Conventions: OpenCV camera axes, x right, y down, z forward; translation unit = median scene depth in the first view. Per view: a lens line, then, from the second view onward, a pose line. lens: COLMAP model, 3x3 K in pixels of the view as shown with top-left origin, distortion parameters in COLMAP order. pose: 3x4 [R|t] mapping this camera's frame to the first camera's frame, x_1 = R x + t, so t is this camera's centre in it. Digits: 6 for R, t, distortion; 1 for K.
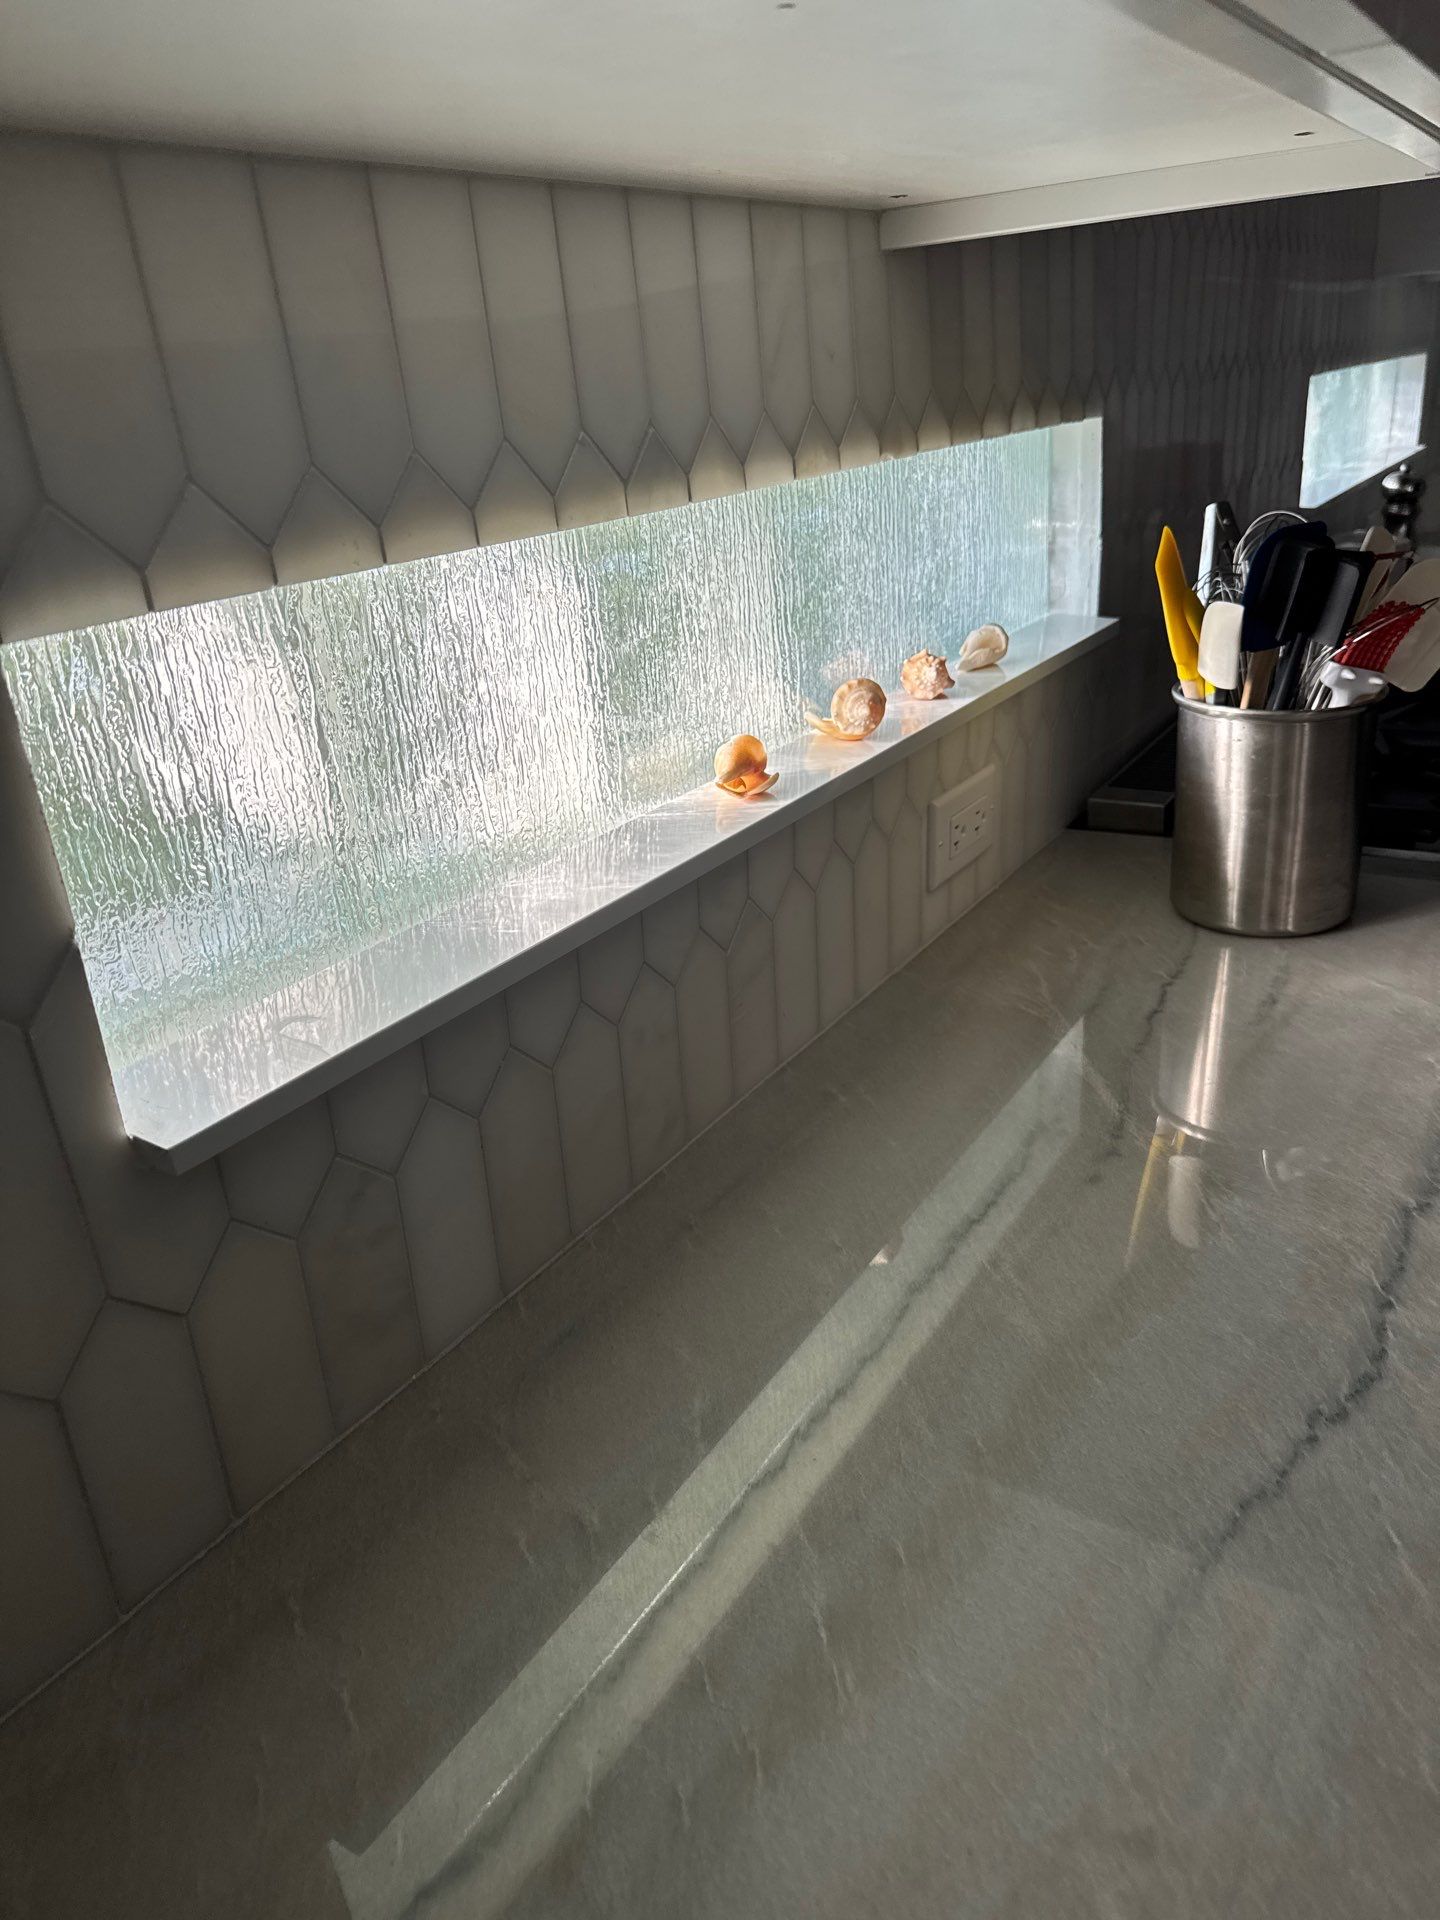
lens RADIAL K [[1425.3, 0, 717.7], [0, 1425.3, 1001.0], [0, 0, 1]] dist [0.116296, -0.244504]
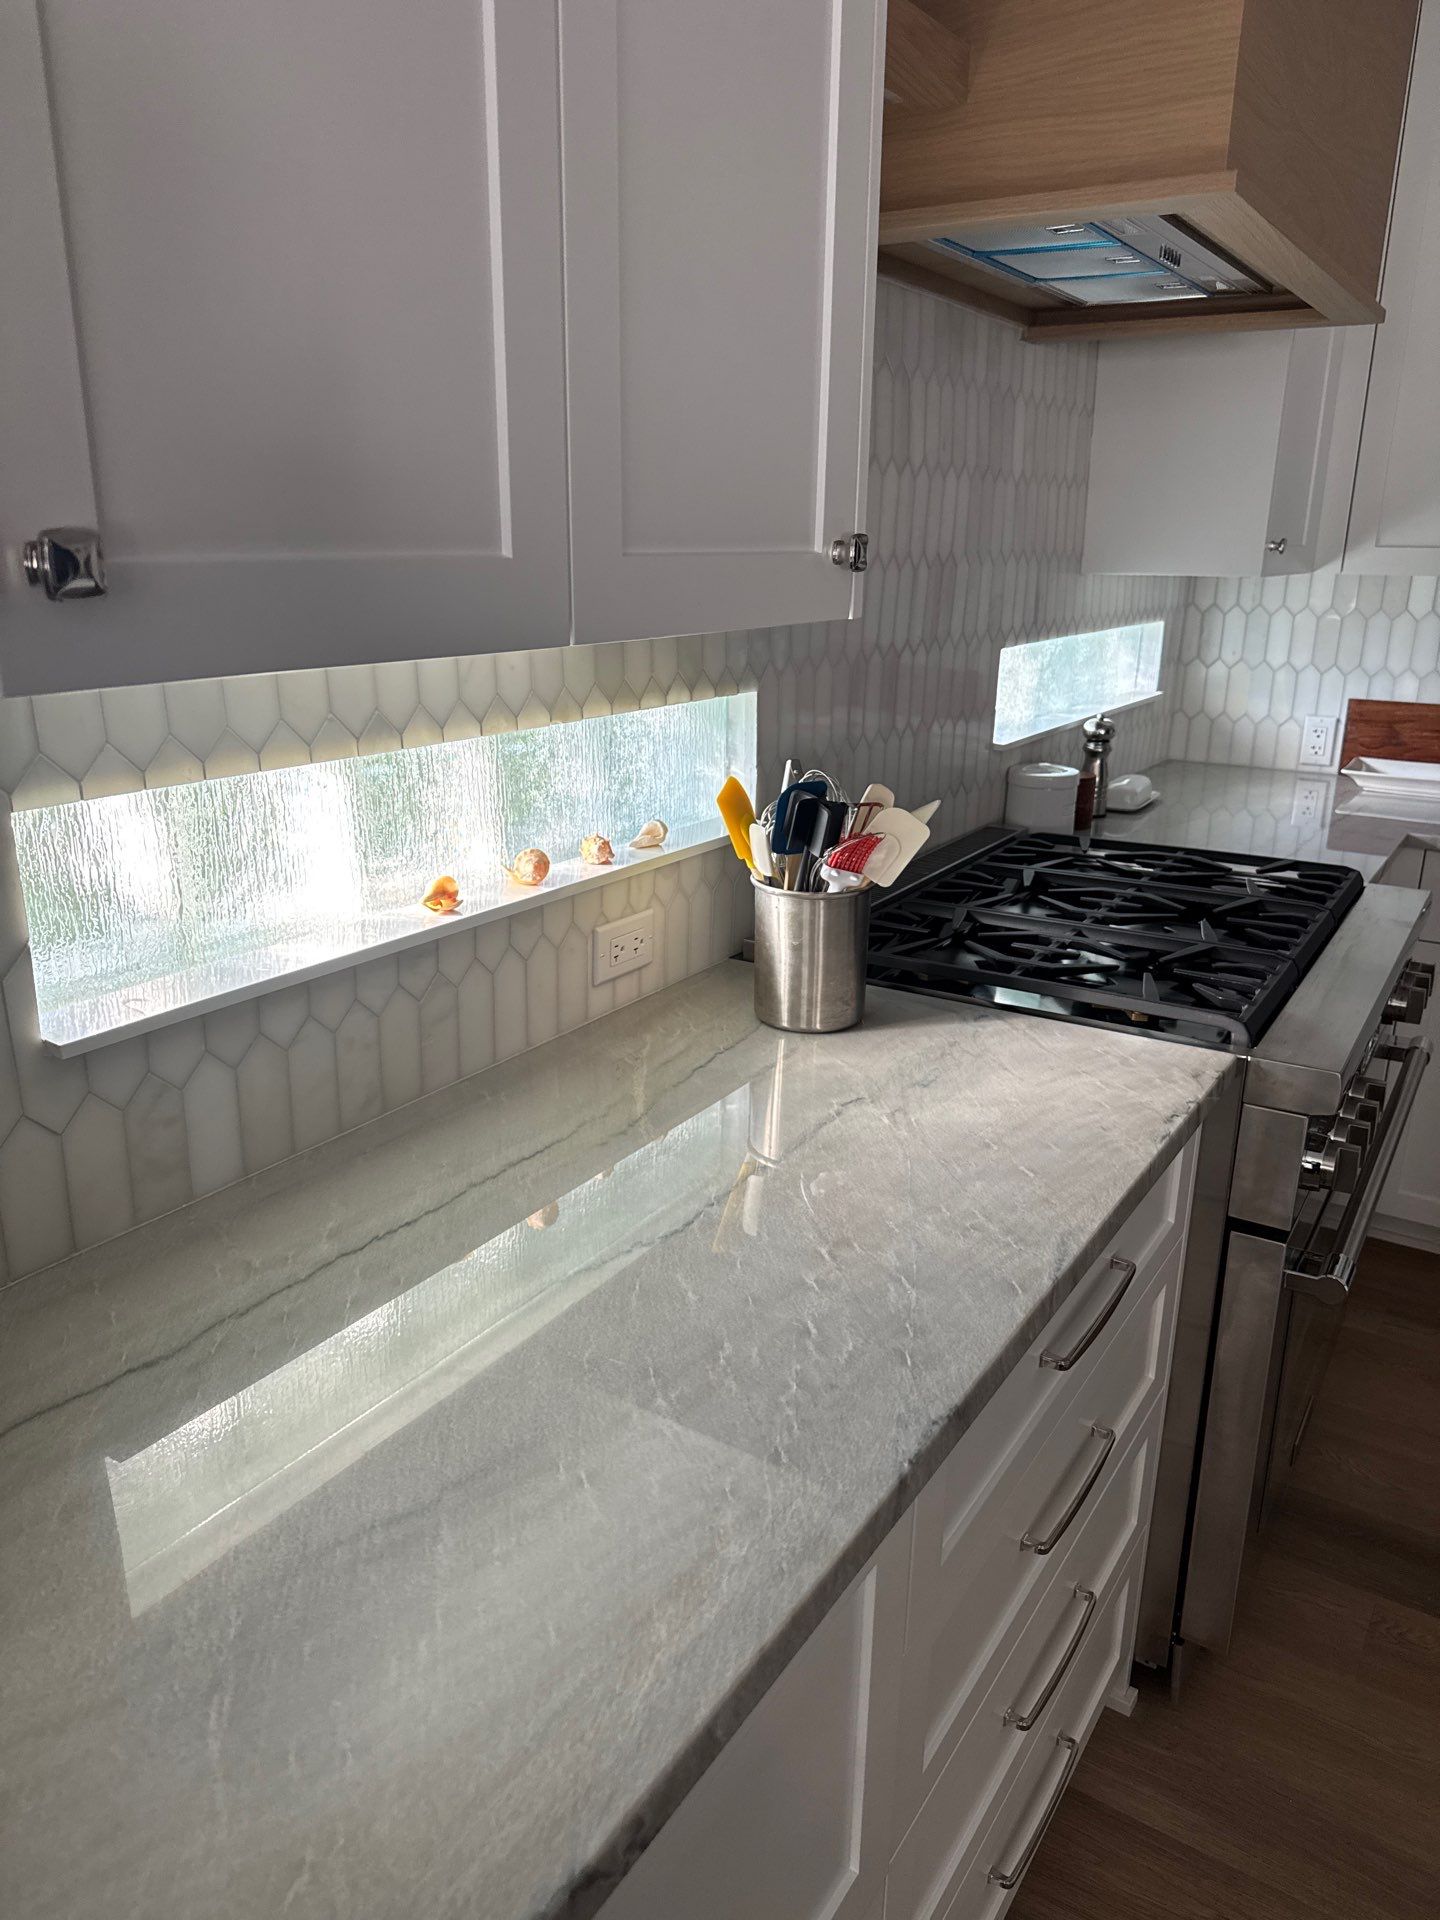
lens RADIAL K [[1425.3, 0, 717.7], [0, 1425.3, 1001.0], [0, 0, 1]] dist [0.116296, -0.244504]
pose [[0.996038, 0.084607, 0.027404, 0.302584], [-0.081754, 0.992364, -0.092363, 0.089413], [-0.035009, 0.089756, 0.995348, -0.673991]]
